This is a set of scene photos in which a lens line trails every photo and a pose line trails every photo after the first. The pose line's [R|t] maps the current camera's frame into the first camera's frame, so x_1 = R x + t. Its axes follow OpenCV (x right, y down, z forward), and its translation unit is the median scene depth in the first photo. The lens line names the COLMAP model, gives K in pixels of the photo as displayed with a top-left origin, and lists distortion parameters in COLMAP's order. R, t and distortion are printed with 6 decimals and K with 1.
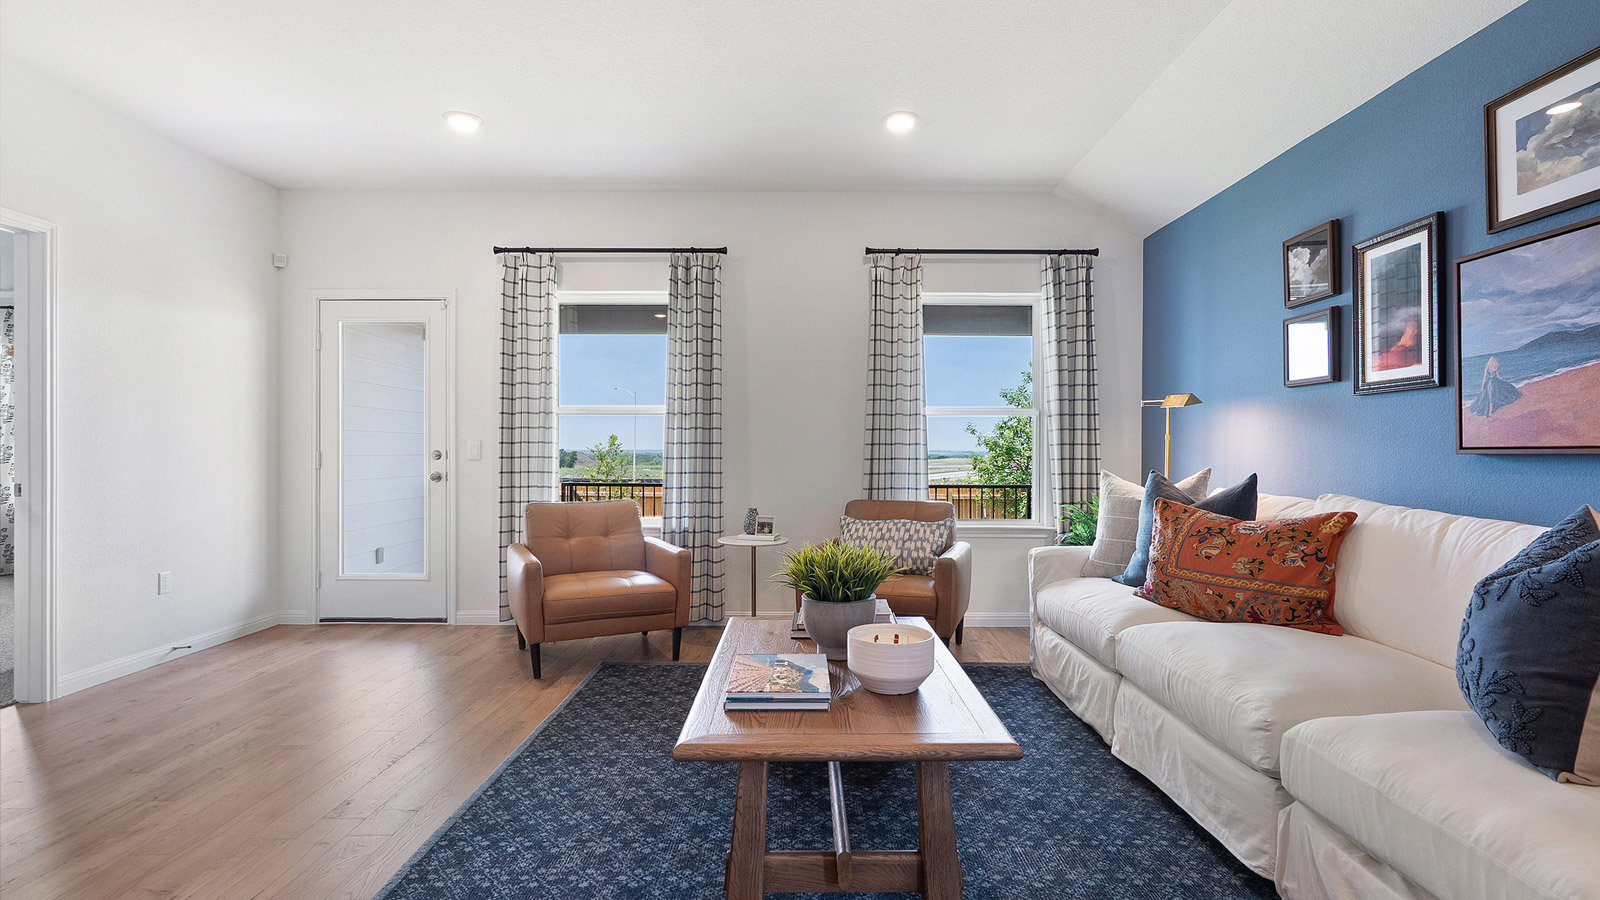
lens RADIAL K [[747.7, 0, 803.7], [0, 747.7, 454.7], [0, 0, 1]] dist [0.002550, 0.001733]
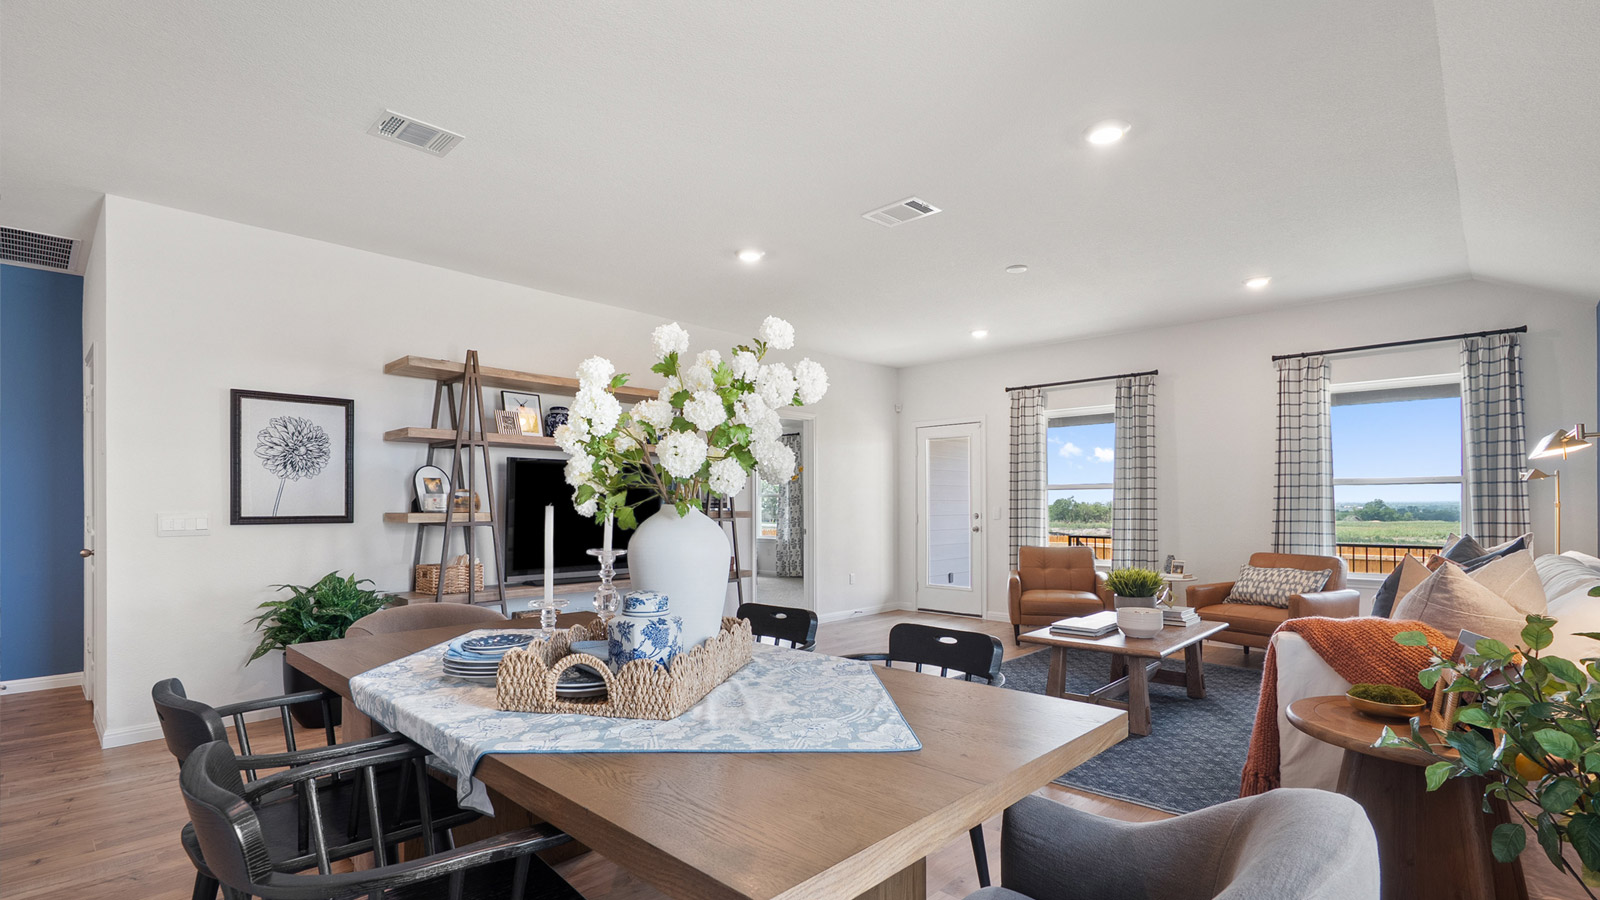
lens RADIAL K [[747.7, 0, 793.4], [0, 747.7, 496.4], [0, 0, 1]] dist [0.002550, 0.001733]
pose [[0.721543, -0.013329, -0.692241, 0.379450], [0.003924, 0.999877, -0.015163, -0.020240], [0.692358, 0.008224, 0.721507, -0.495239]]
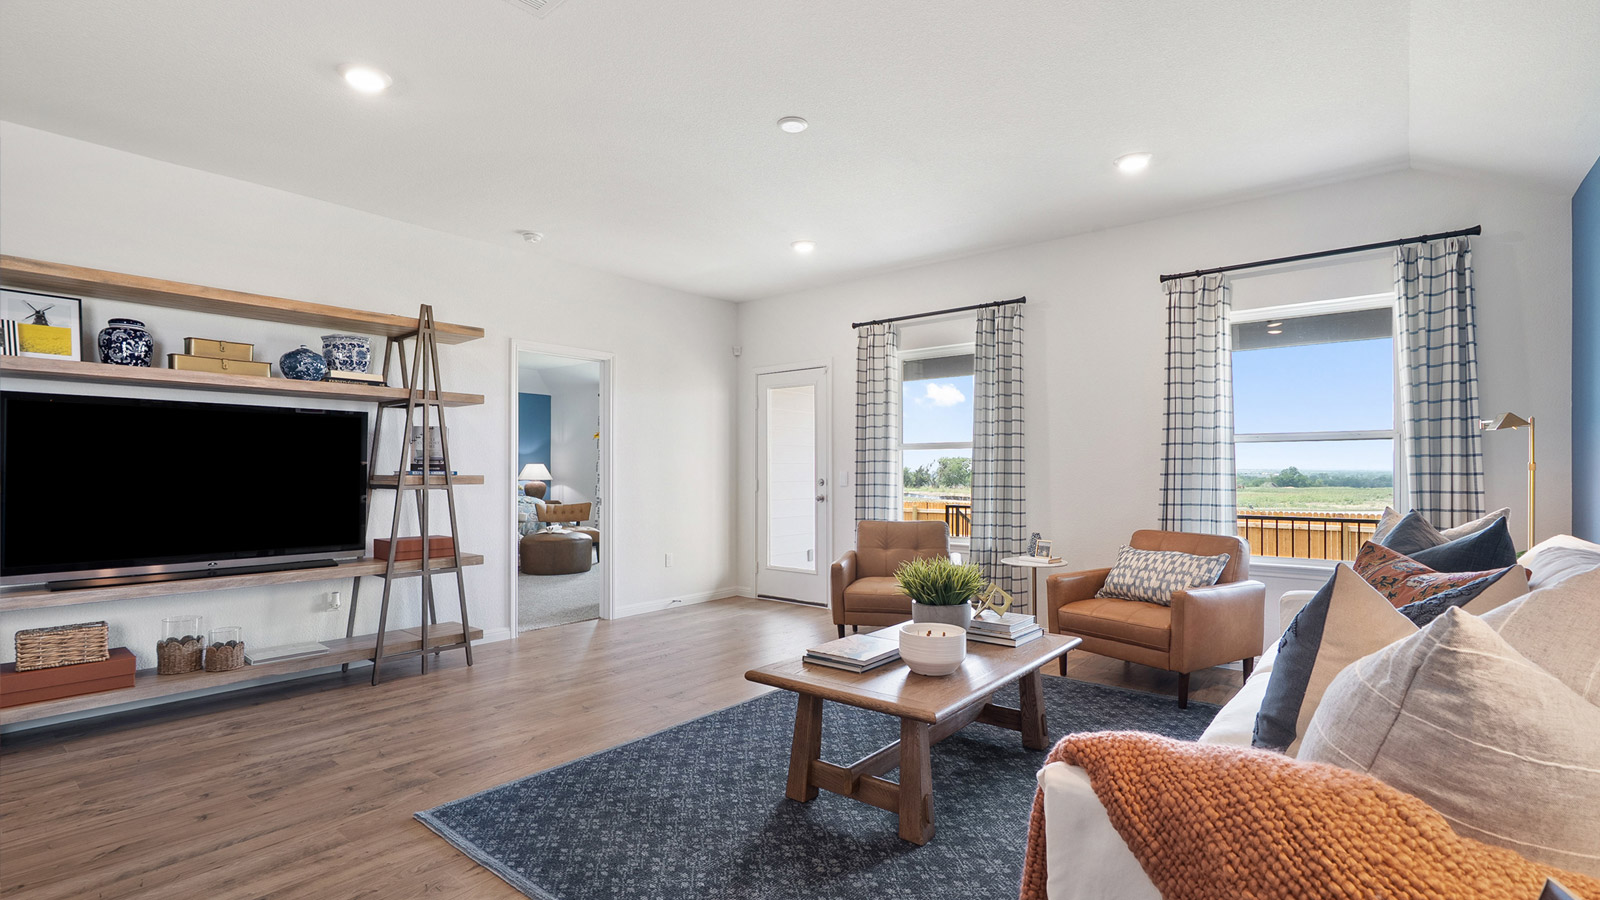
lens RADIAL K [[747.7, 0, 787.7], [0, 747.7, 464.5], [0, 0, 1]] dist [0.002550, 0.001733]
pose [[0.767781, -0.009844, -0.640636, 0.339444], [0.002577, 0.999921, -0.012275, -0.015605], [0.640707, 0.007774, 0.767746, -0.075211]]
